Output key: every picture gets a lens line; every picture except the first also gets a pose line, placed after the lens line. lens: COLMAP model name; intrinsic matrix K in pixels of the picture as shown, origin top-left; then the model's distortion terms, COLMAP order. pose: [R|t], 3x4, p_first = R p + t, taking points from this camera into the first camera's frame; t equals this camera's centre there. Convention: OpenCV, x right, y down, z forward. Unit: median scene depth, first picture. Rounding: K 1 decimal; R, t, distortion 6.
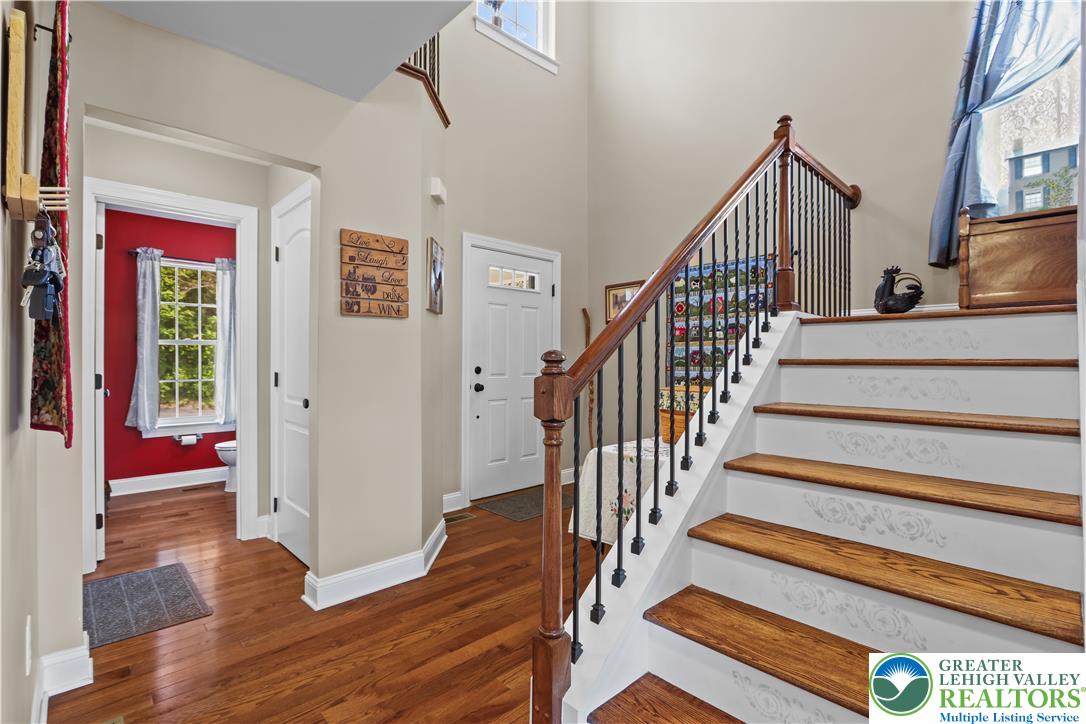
lens RADIAL K [[511.2, 0, 548.7], [0, 511.2, 362.8], [0, 0, 1]] dist [-0.018114, 0.001986]
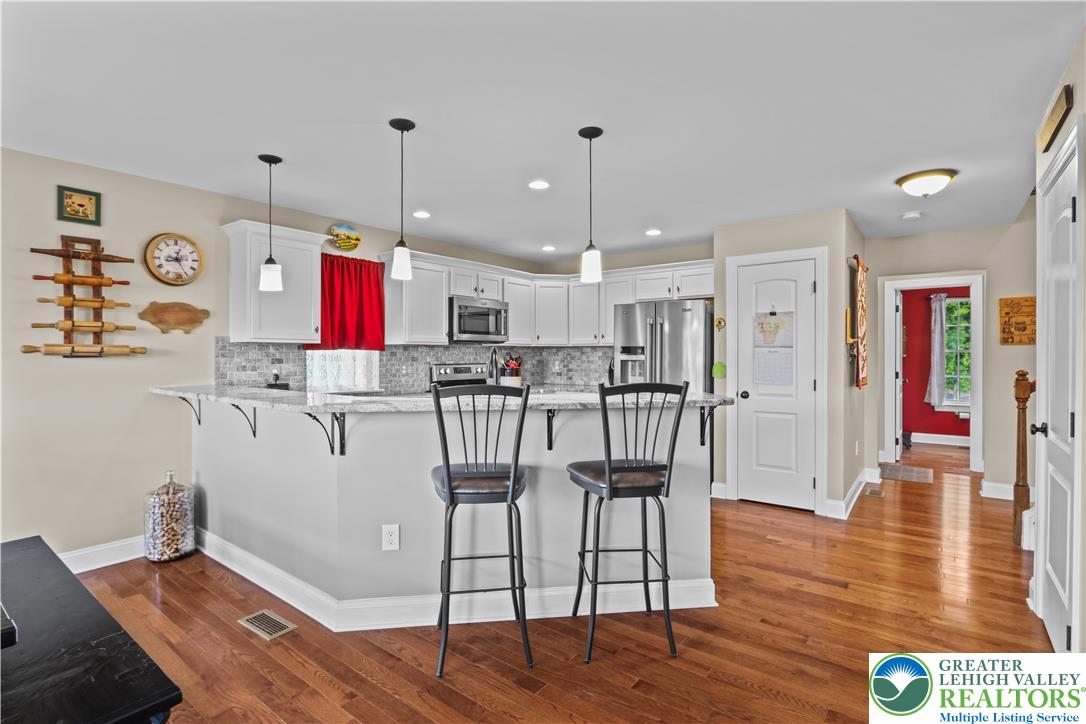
lens RADIAL K [[511.2, 0, 526.3], [0, 511.2, 358.4], [0, 0, 1]] dist [-0.018114, 0.001986]
pose [[0.128505, 0.004306, -0.991700, 0.997947], [0.000958, 0.999990, 0.004466, -0.043585], [0.991708, -0.001524, 0.128499, -0.800281]]
